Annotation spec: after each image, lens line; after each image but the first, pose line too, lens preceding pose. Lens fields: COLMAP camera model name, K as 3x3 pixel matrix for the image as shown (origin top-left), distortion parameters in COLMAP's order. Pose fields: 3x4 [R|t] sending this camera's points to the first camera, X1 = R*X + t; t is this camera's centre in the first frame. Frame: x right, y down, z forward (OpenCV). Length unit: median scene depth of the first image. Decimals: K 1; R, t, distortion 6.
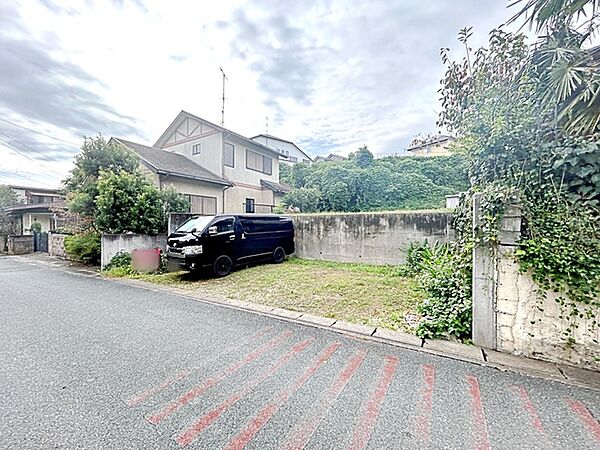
lens RADIAL K [[242.3, 0, 300.0], [0, 242.3, 225.0], [0, 0, 1]] dist [0.000294, 0.000205]
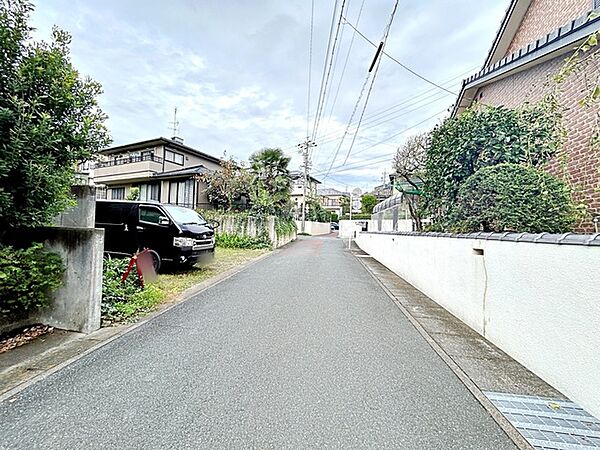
lens RADIAL K [[253.3, 0, 300.0], [0, 253.3, 225.0], [0, 0, 1]] dist [0.000493, 0.000083]
pose [[-0.398297, 0.001705, 0.917255, -1.298179], [-0.027839, 0.999515, -0.013947, 0.027057], [-0.916834, -0.031091, -0.398056, 0.818482]]
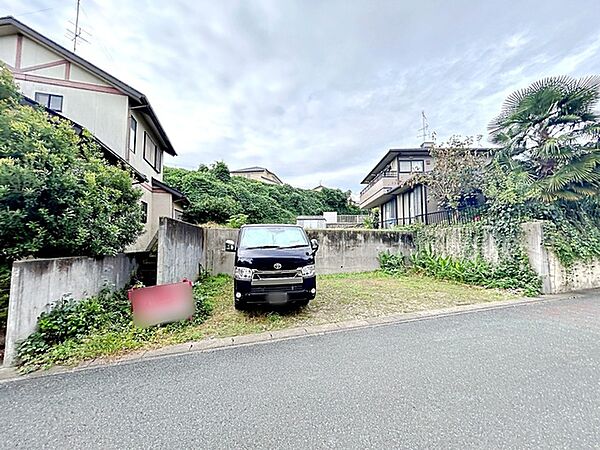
lens RADIAL K [[242.3, 0, 300.0], [0, 242.3, 225.0], [0, 0, 1]] dist [0.000294, 0.000205]
pose [[0.665197, 0.048991, 0.745059, -0.760517], [0.005219, 0.997516, -0.070250, 0.011458], [-0.746650, 0.050618, 0.663289, 0.385997]]
